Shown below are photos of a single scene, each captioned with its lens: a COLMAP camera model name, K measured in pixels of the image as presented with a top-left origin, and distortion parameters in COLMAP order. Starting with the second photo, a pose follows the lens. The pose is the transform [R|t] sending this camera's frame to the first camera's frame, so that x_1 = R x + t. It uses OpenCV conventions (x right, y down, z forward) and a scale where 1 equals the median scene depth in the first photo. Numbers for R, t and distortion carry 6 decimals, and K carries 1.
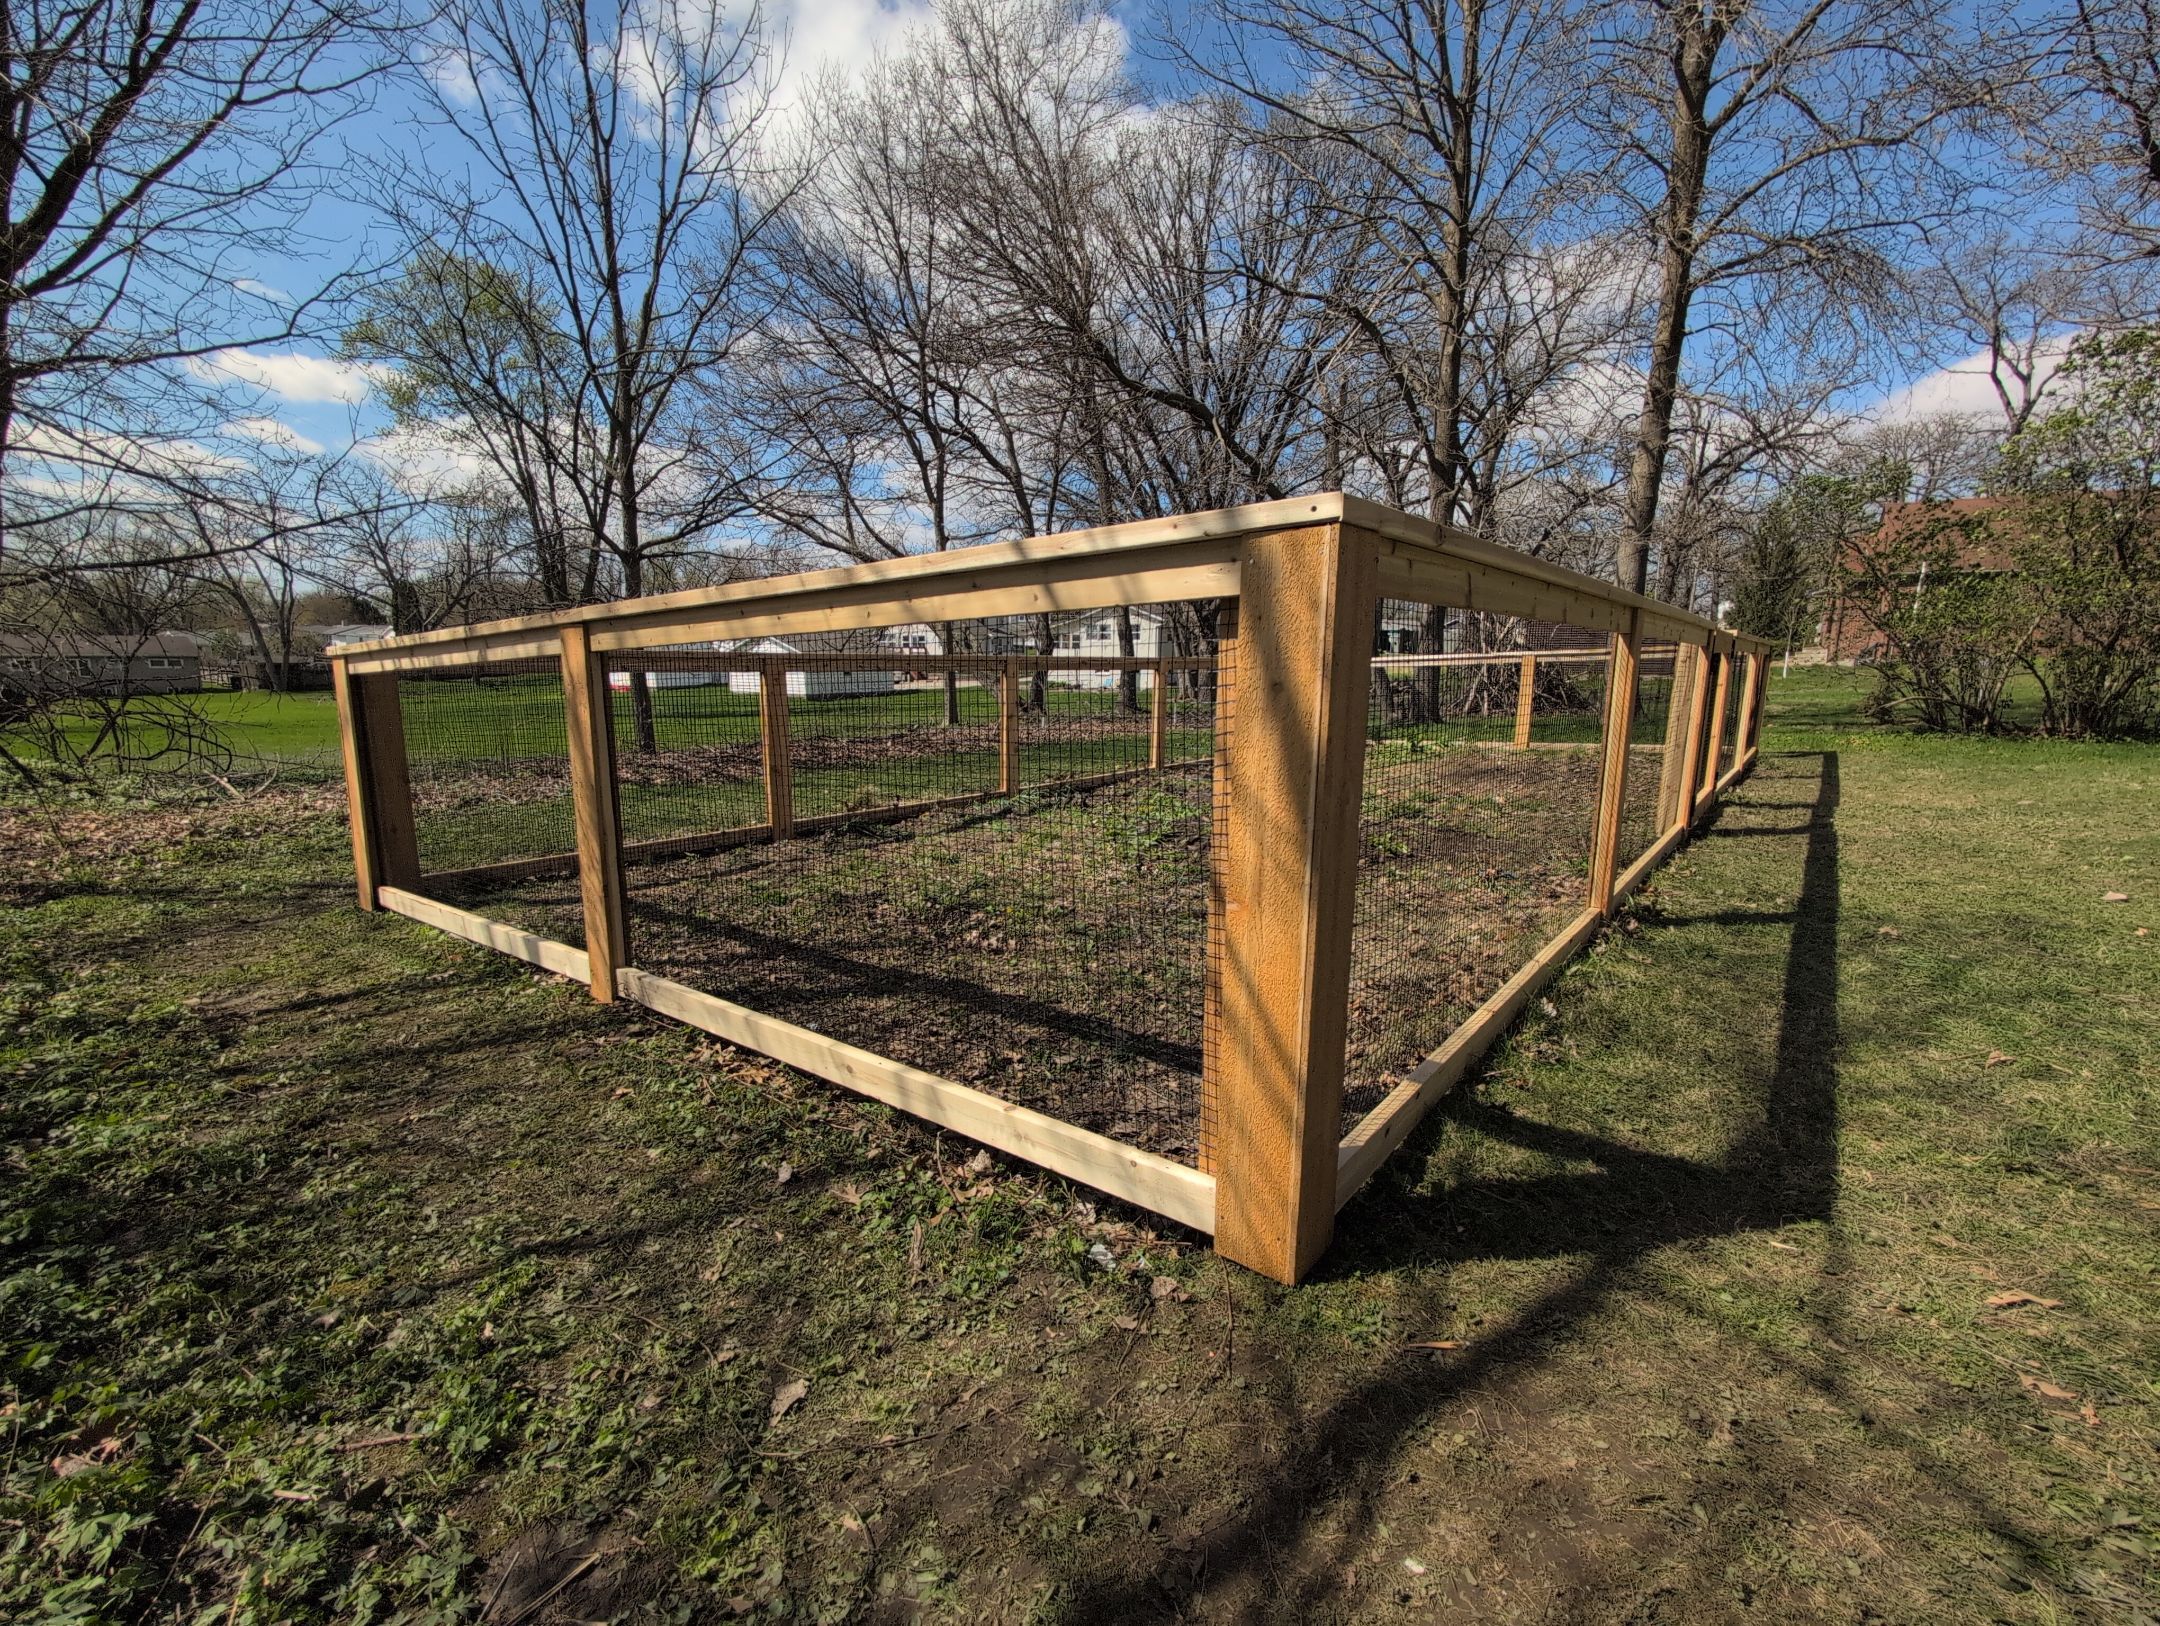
lens RADIAL K [[913.4, 0, 1088.0], [0, 913.4, 820.1], [0, 0, 1]] dist [-0.001778, 0.000797]
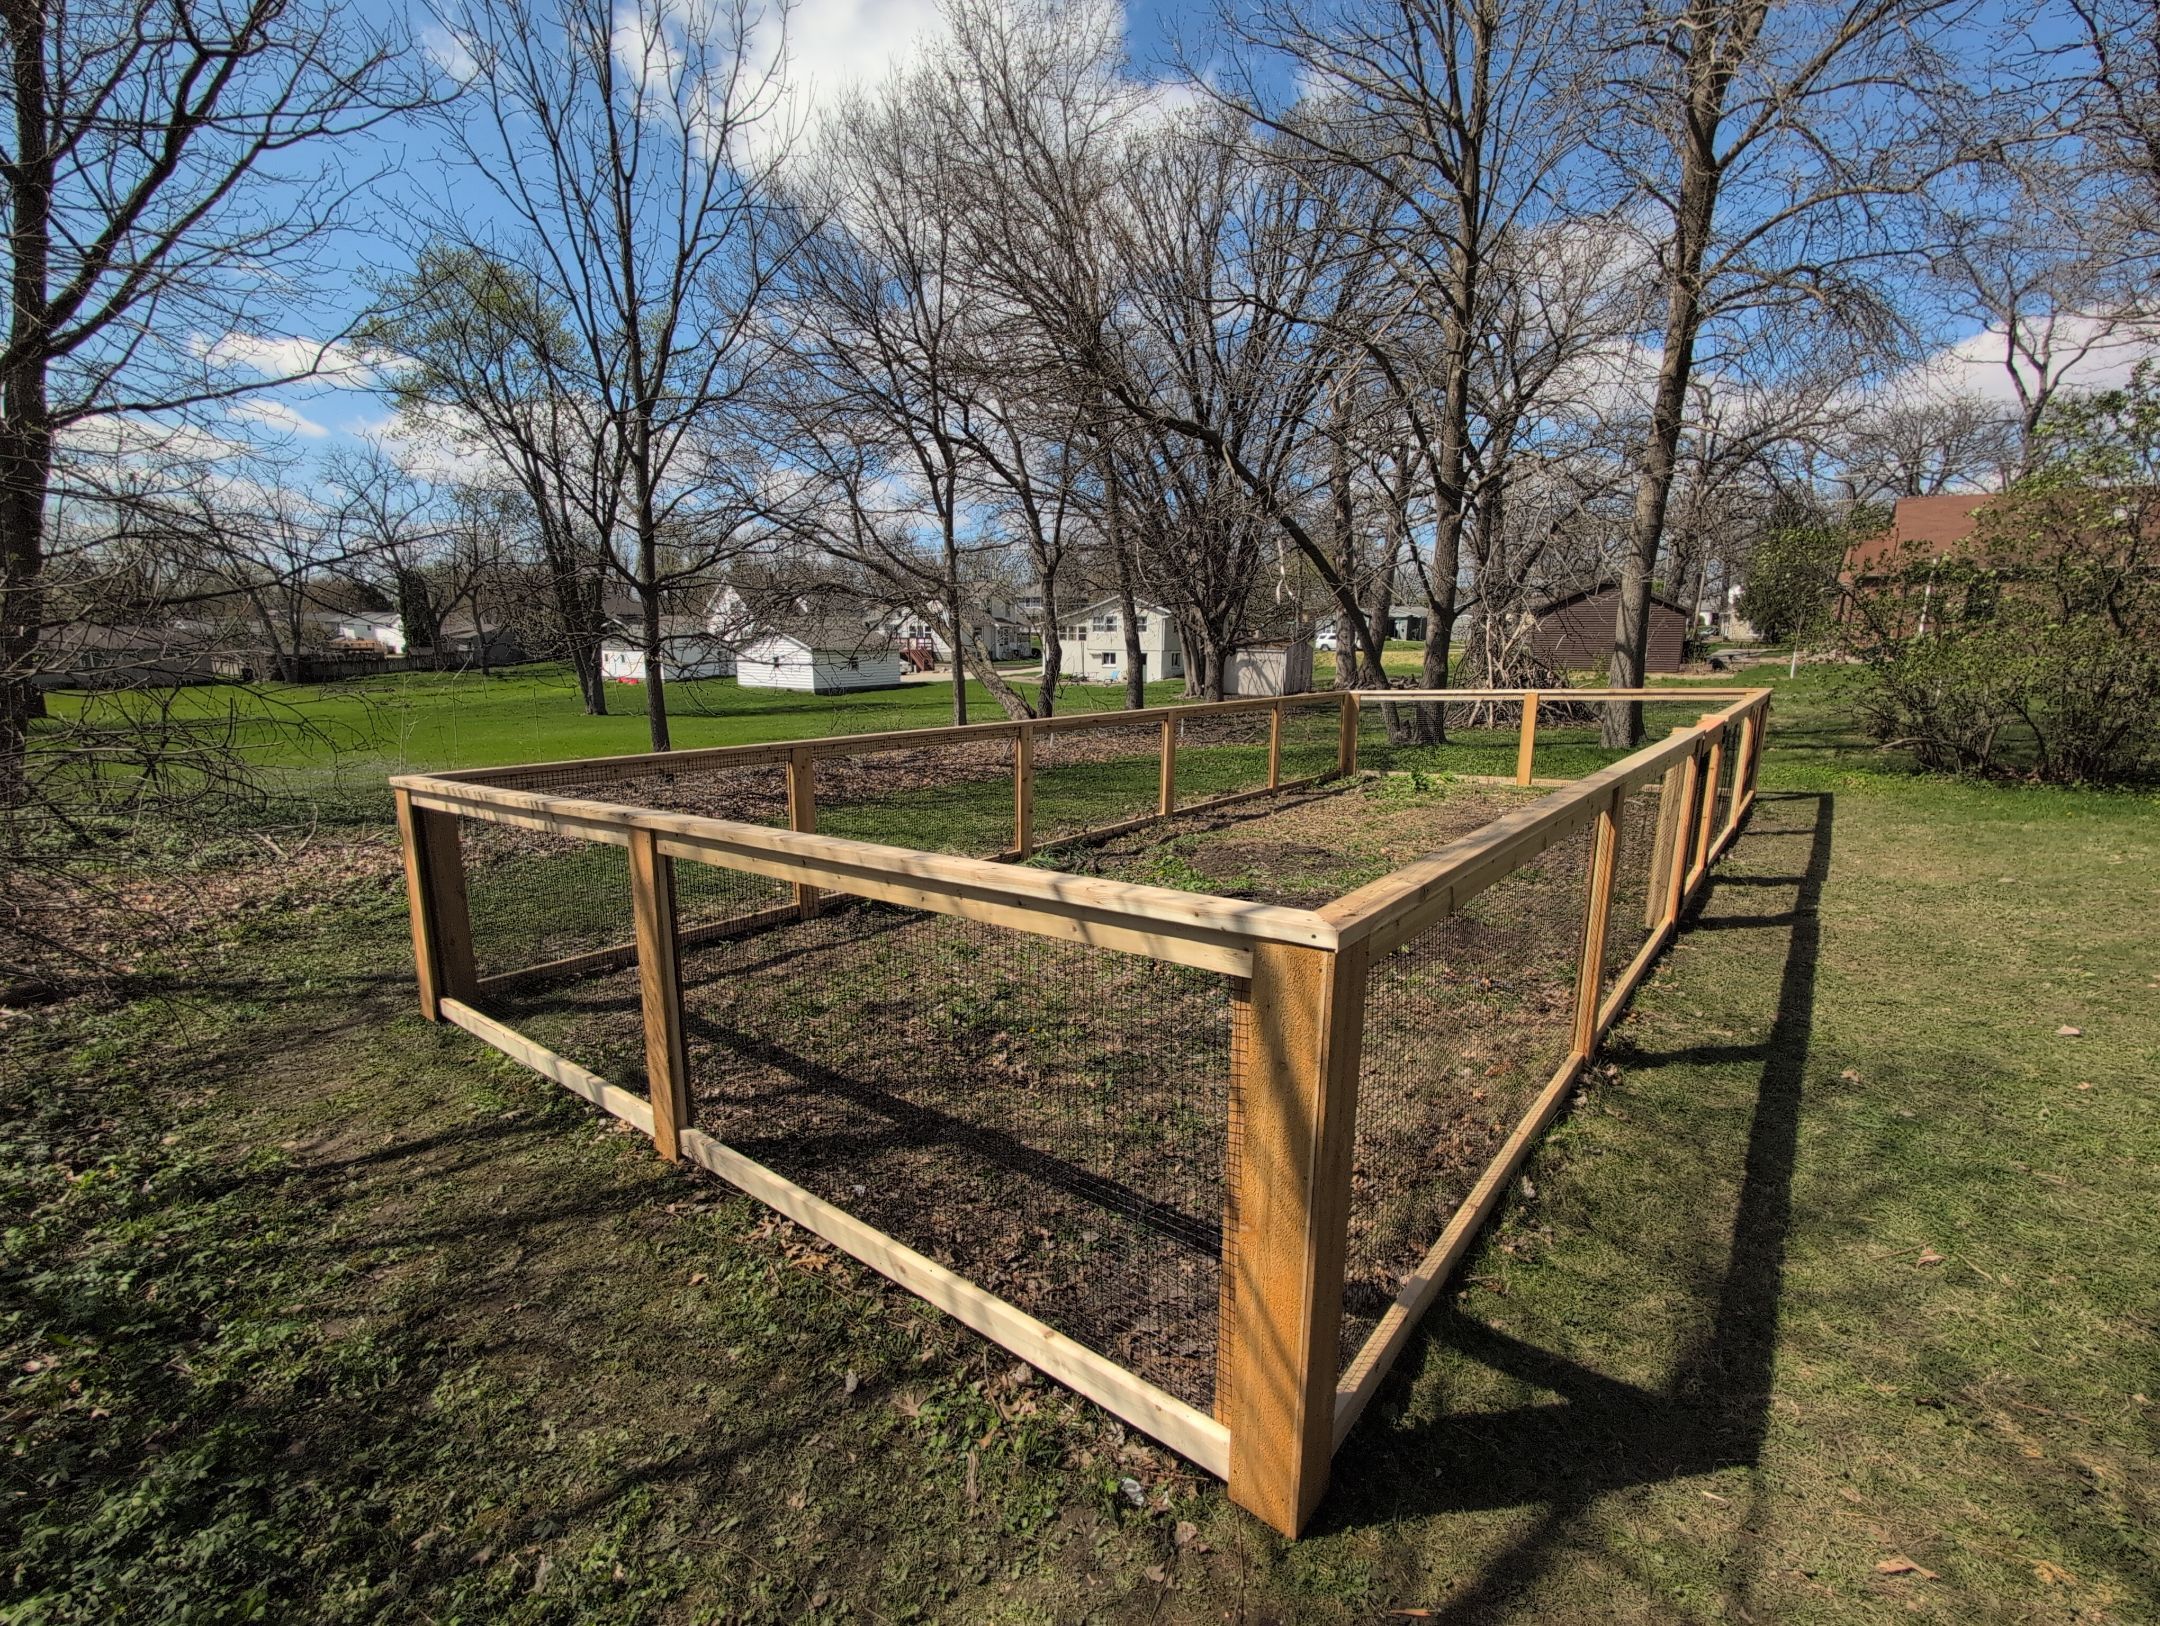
lens RADIAL K [[913.4, 0, 1088.2], [0, 913.4, 818.6], [0, 0, 1]] dist [-0.001778, 0.000797]
pose [[0.999983, 0.002020, -0.005380, -0.013313], [-0.001930, 0.999857, 0.016785, -0.150644], [0.005414, -0.016774, 0.999845, -0.058280]]
